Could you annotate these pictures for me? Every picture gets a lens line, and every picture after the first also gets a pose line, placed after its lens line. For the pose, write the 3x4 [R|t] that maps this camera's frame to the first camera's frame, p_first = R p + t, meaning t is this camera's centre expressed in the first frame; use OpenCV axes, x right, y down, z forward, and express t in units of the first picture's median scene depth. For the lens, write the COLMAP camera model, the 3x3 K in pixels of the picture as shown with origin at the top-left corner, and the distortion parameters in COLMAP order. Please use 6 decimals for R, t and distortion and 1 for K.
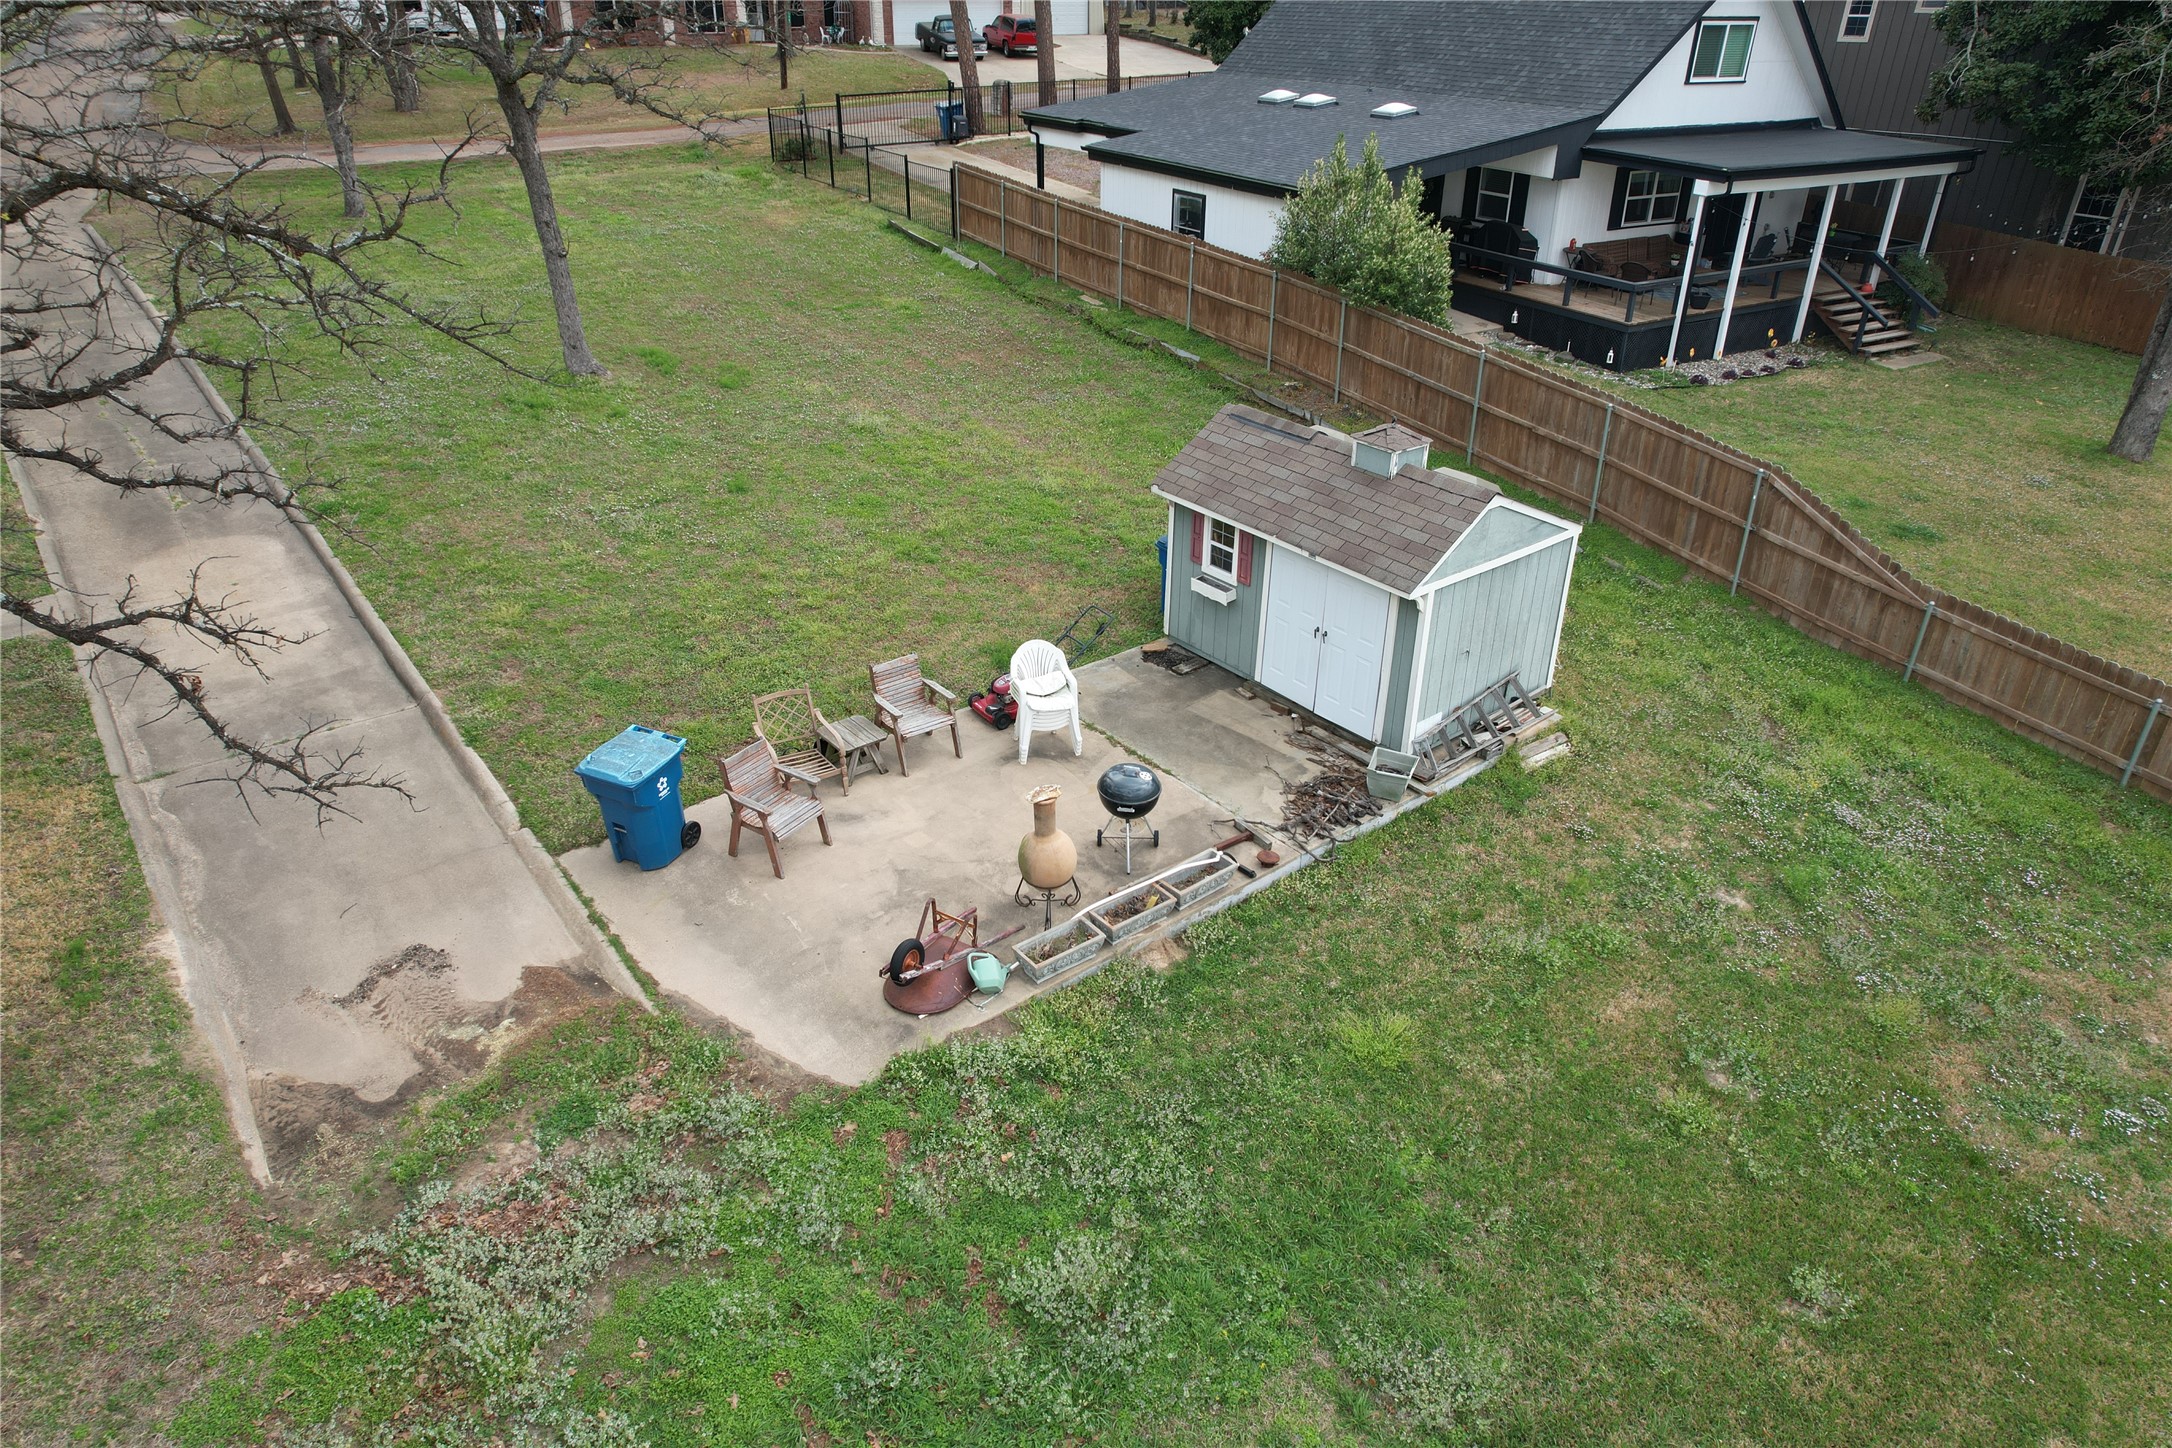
lens RADIAL K [[1400.2, 0, 1089.8], [0, 1400.2, 718.4], [0, 0, 1]] dist [-0.073111, 0.060894]
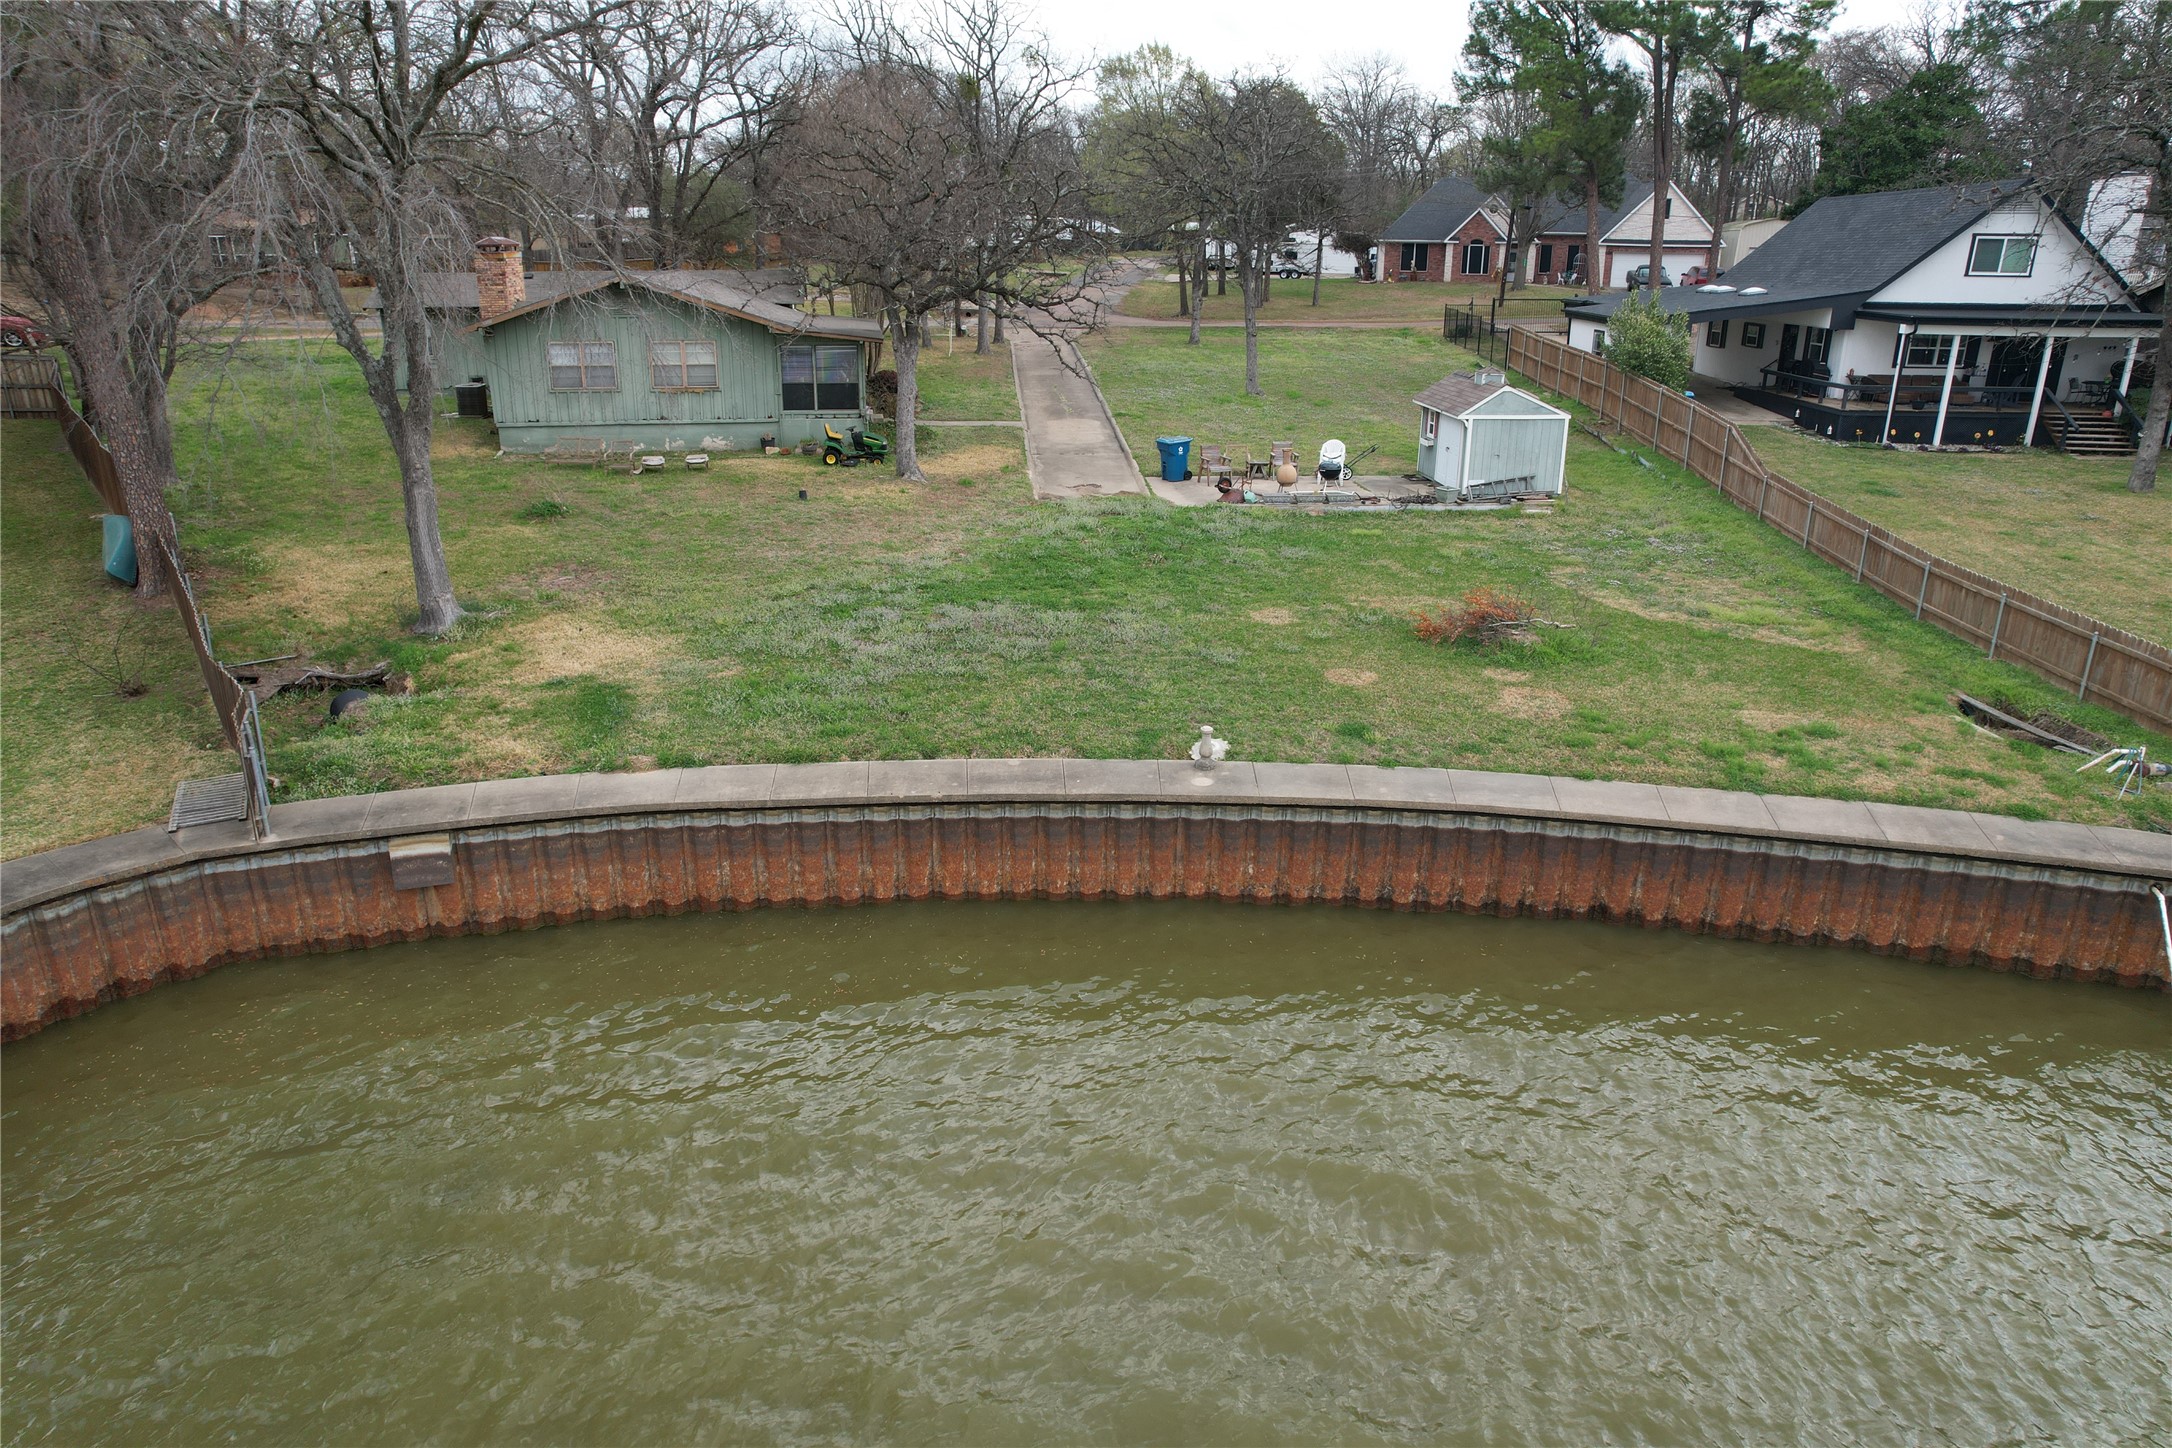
lens RADIAL K [[1400.2, 0, 1089.8], [0, 1400.2, 718.4], [0, 0, 1]] dist [-0.073111, 0.060894]
pose [[0.839778, 0.170352, -0.515513, 0.510279], [-0.256300, 0.961430, -0.099811, 0.416135], [0.478626, 0.215945, 0.851049, -0.657462]]
